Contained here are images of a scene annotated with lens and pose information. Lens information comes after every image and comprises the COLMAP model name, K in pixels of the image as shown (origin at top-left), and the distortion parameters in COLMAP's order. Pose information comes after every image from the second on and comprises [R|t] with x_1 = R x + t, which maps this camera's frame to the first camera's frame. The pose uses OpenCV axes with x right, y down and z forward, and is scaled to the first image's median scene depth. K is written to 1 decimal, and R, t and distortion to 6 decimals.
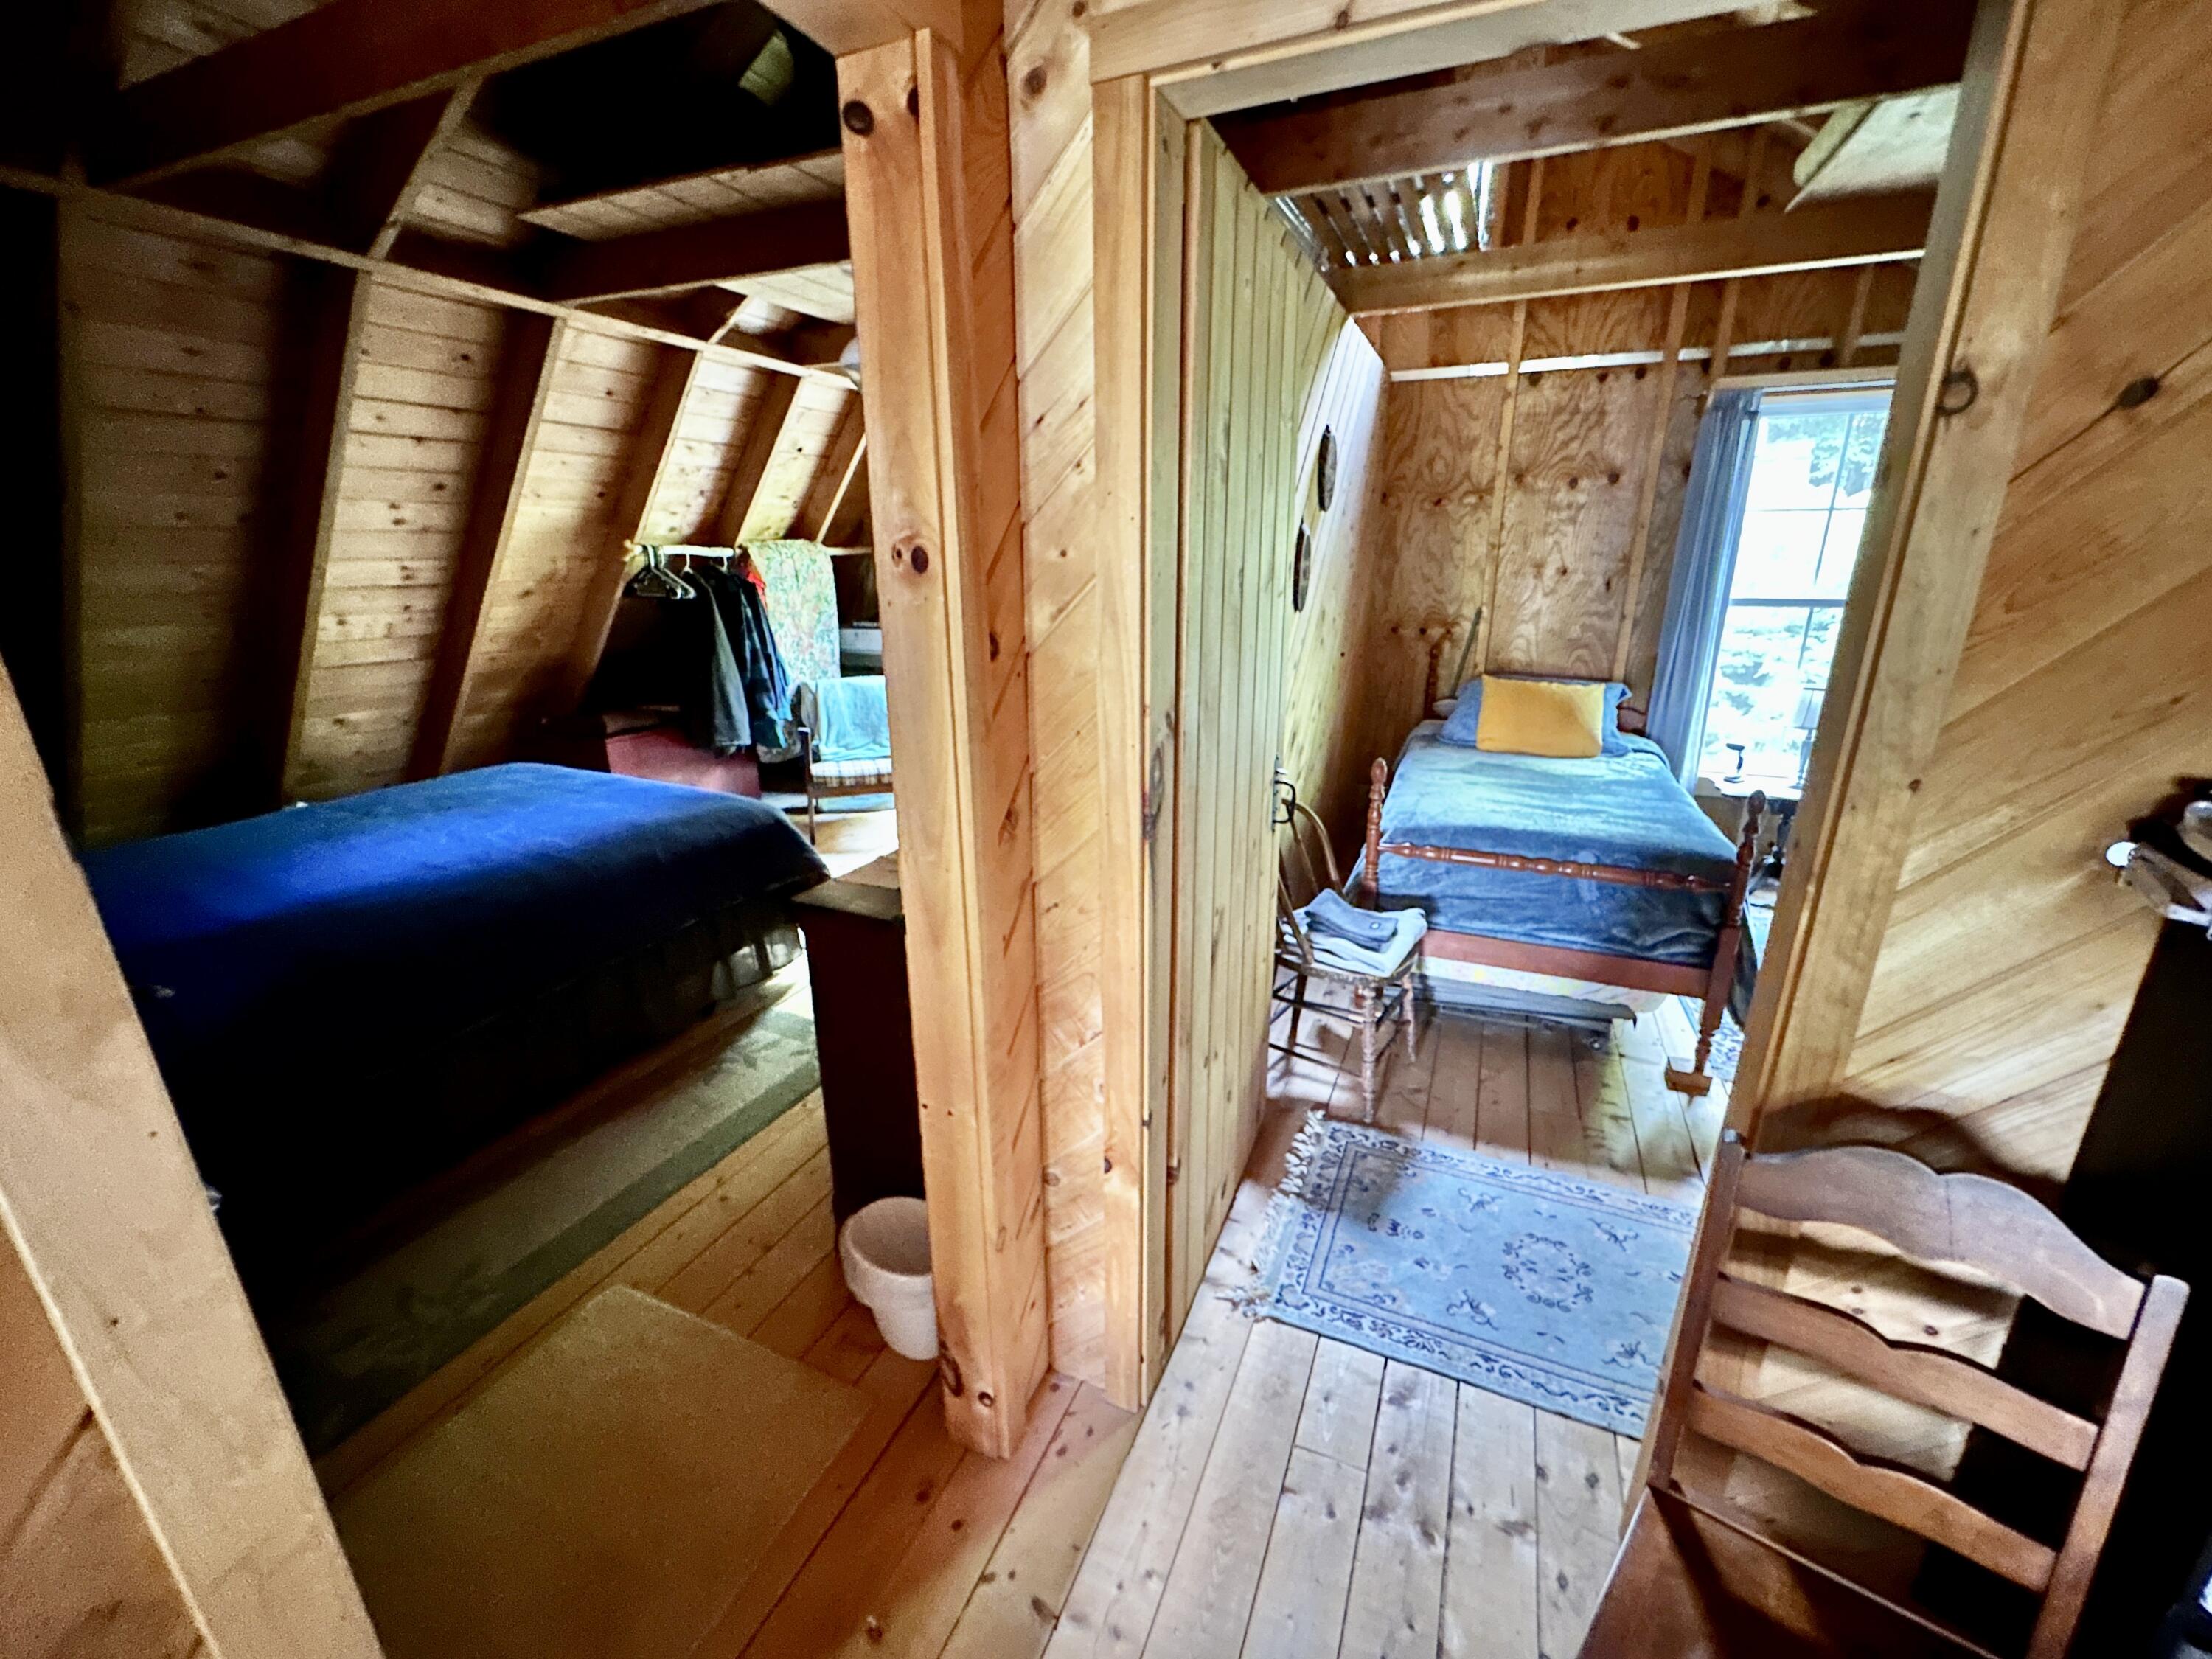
lens RADIAL K [[885.0, 0, 1106.1], [0, 885.0, 835.8], [0, 0, 1]] dist [-0.001521, 0.000192]
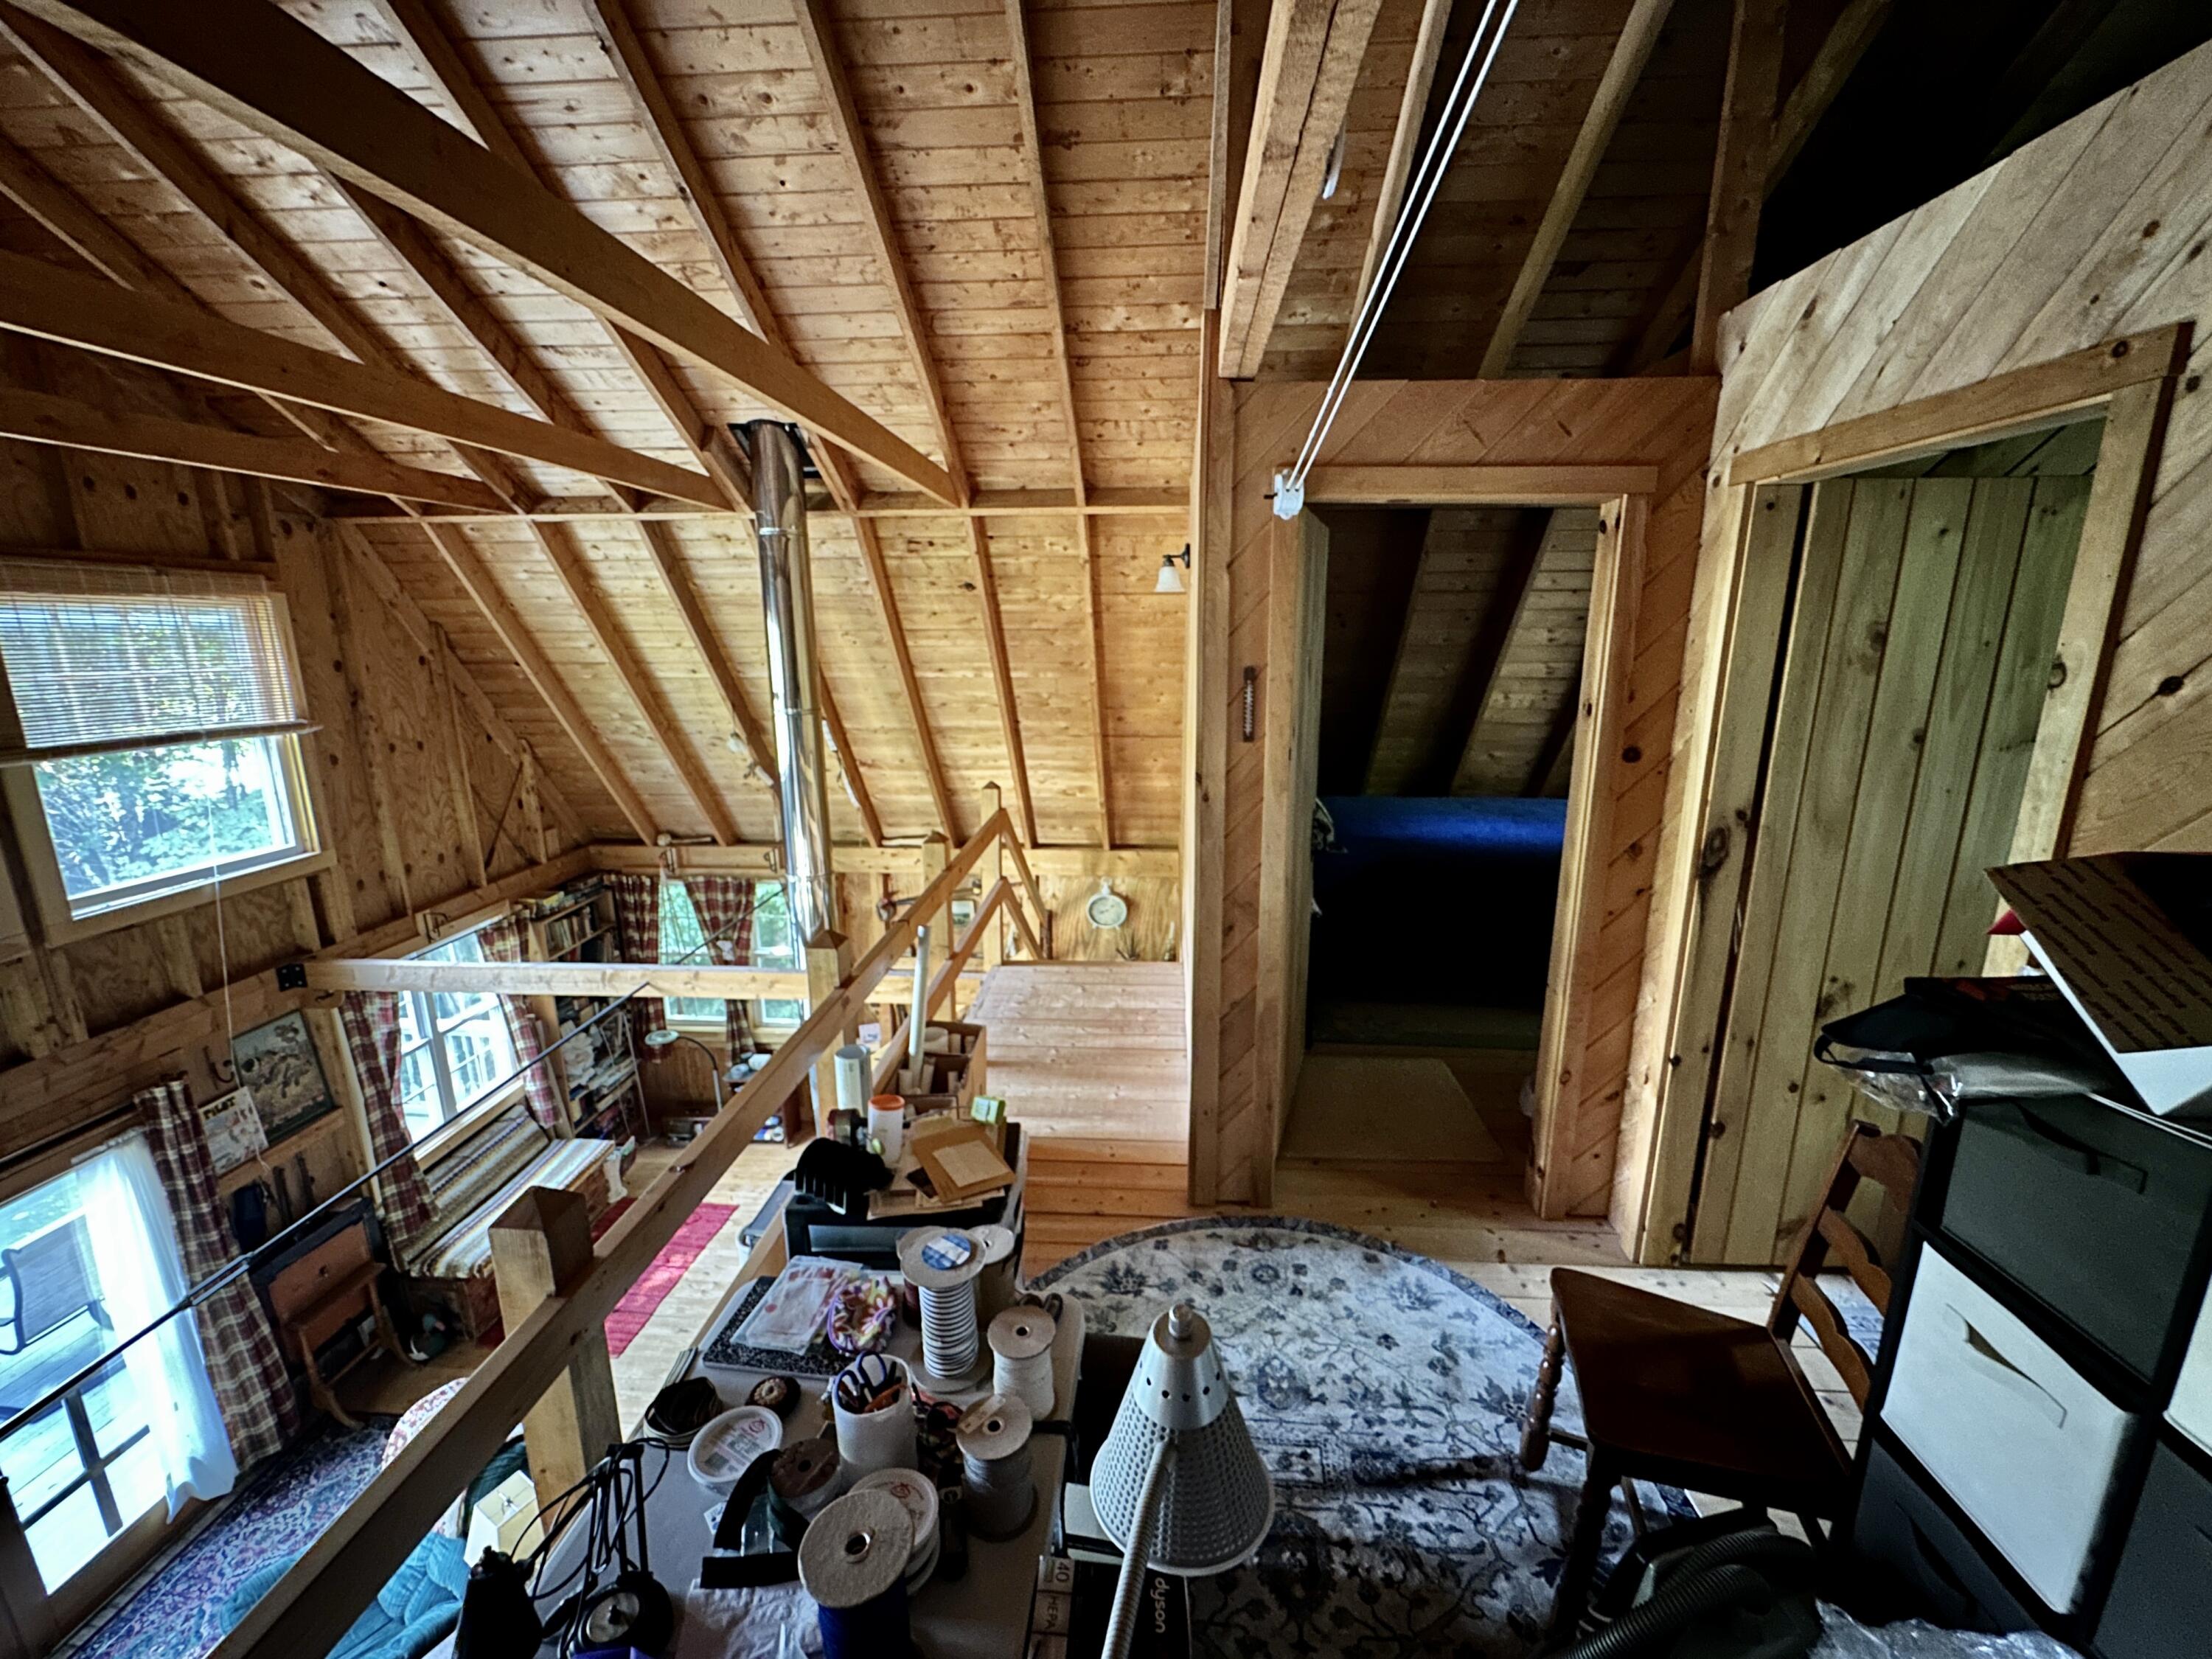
lens RADIAL K [[885.0, 0, 1110.0], [0, 885.0, 827.4], [0, 0, 1]] dist [-0.001521, 0.000192]
pose [[0.345713, 0.211757, -0.914134, 0.526415], [-0.285776, 0.951684, 0.112379, 0.019312], [0.893765, 0.222387, 0.389524, -0.301891]]
